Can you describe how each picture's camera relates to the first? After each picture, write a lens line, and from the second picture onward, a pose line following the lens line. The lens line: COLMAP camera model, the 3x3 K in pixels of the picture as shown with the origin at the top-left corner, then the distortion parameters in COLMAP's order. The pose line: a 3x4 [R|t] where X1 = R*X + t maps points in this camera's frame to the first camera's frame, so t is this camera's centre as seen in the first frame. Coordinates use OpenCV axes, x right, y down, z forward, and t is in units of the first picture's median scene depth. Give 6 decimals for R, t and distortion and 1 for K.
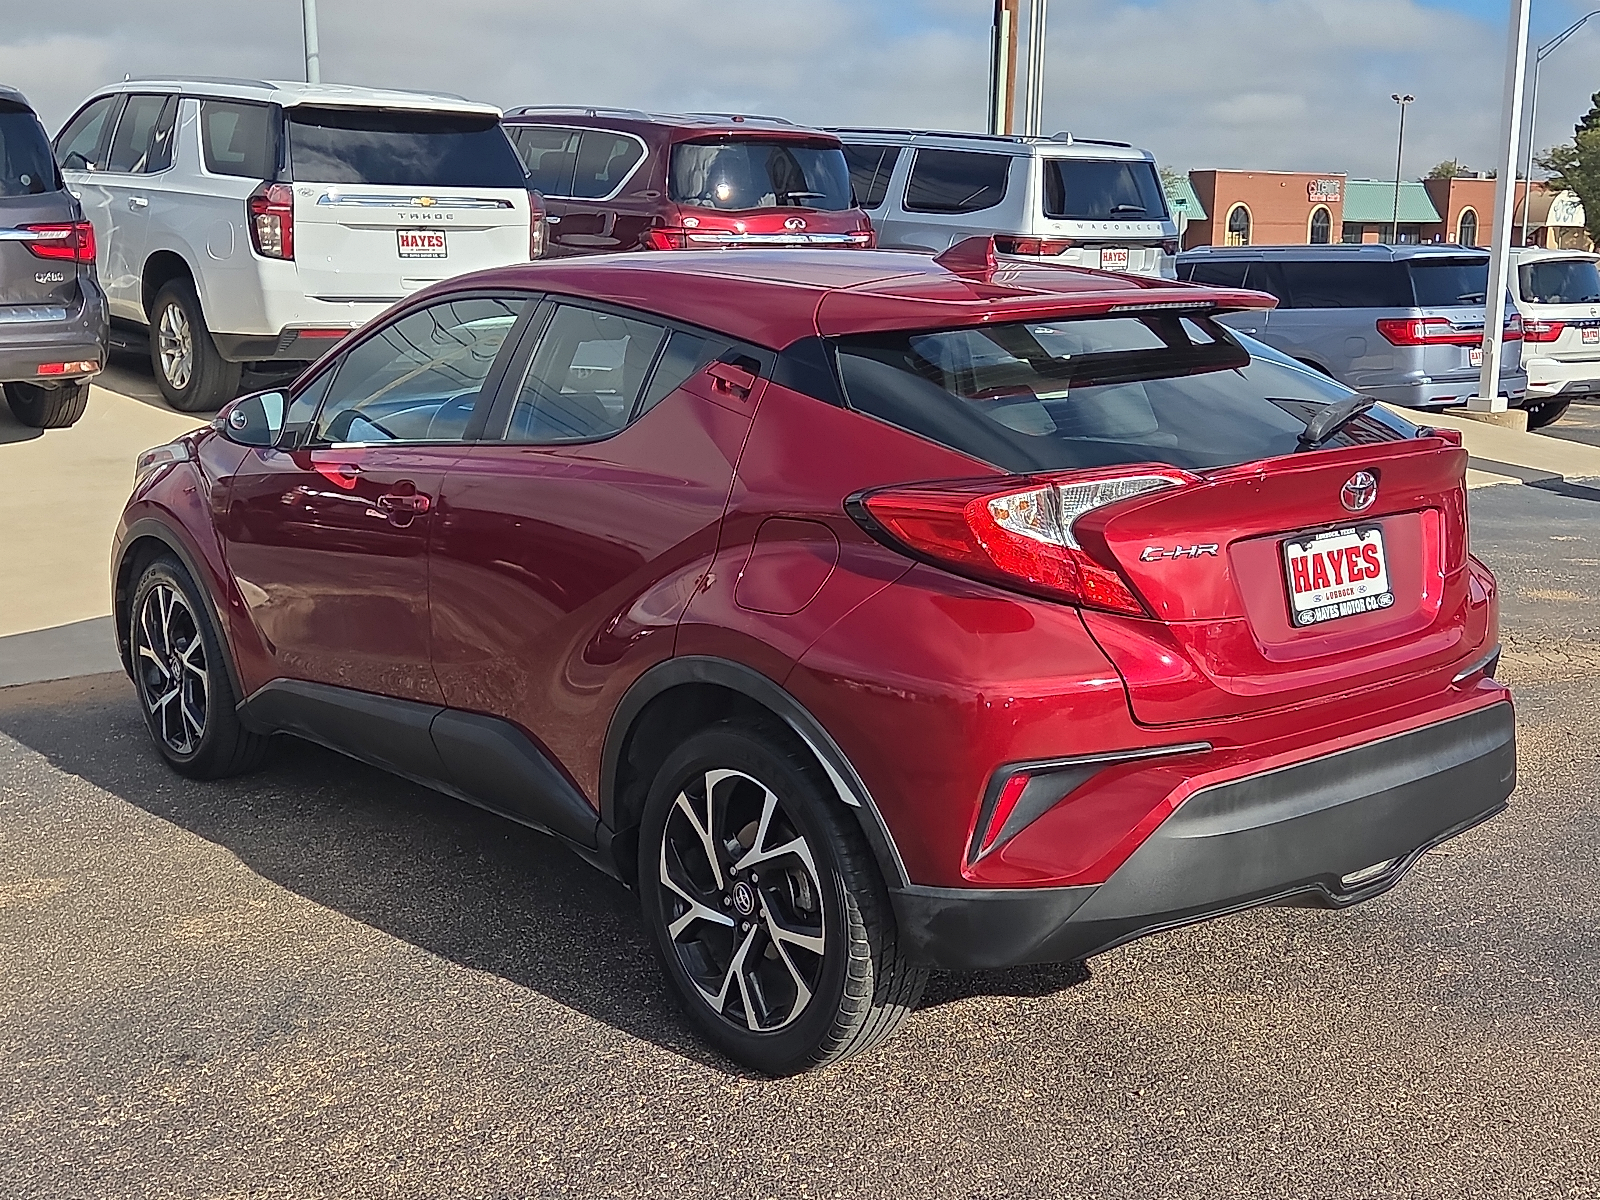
lens RADIAL K [[1950.6, 0, 801.2], [0, 1950.6, 602.9], [0, 0, 1]] dist [0.071984, 0.000000]
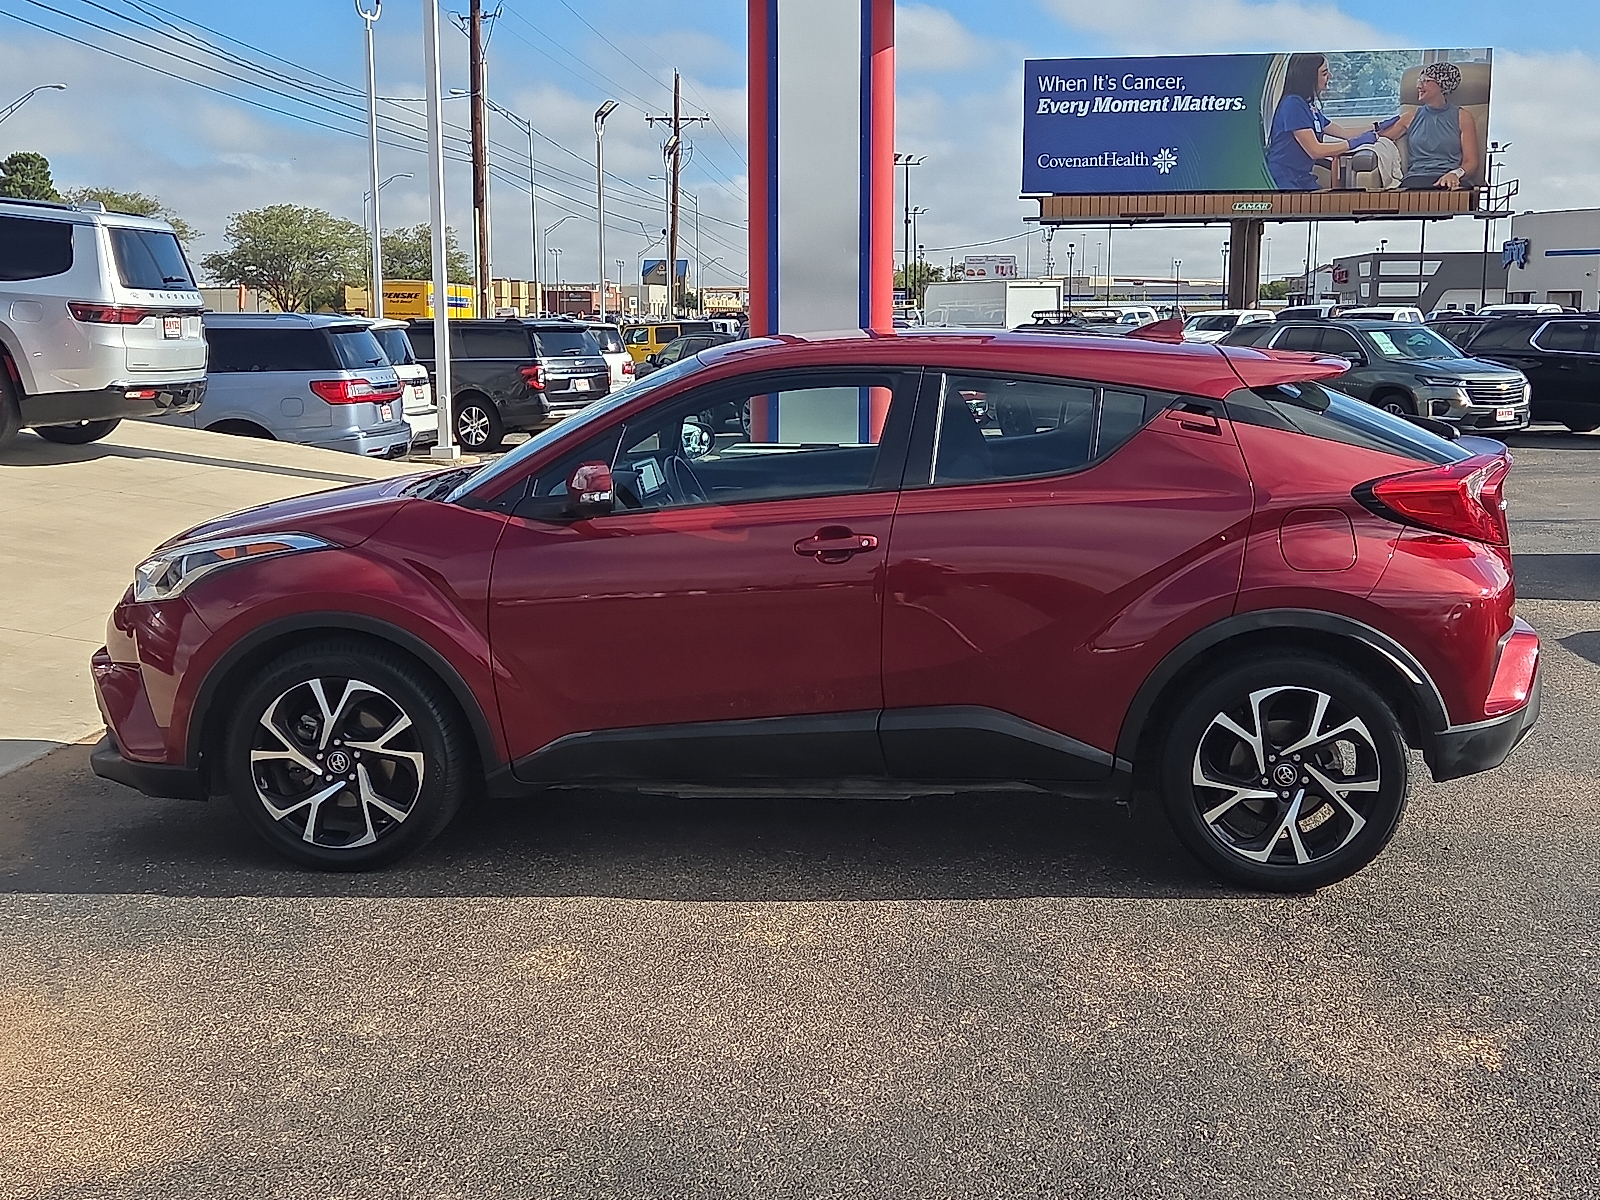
lens RADIAL K [[1950.6, 0, 794.3], [0, 1950.6, 595.6], [0, 0, 1]] dist [0.071984, 0.000000]
pose [[0.682904, -0.108300, 0.722436, -1.302552], [0.133048, 0.990848, 0.022770, -0.060911], [-0.718290, 0.080569, 0.691063, 0.248745]]
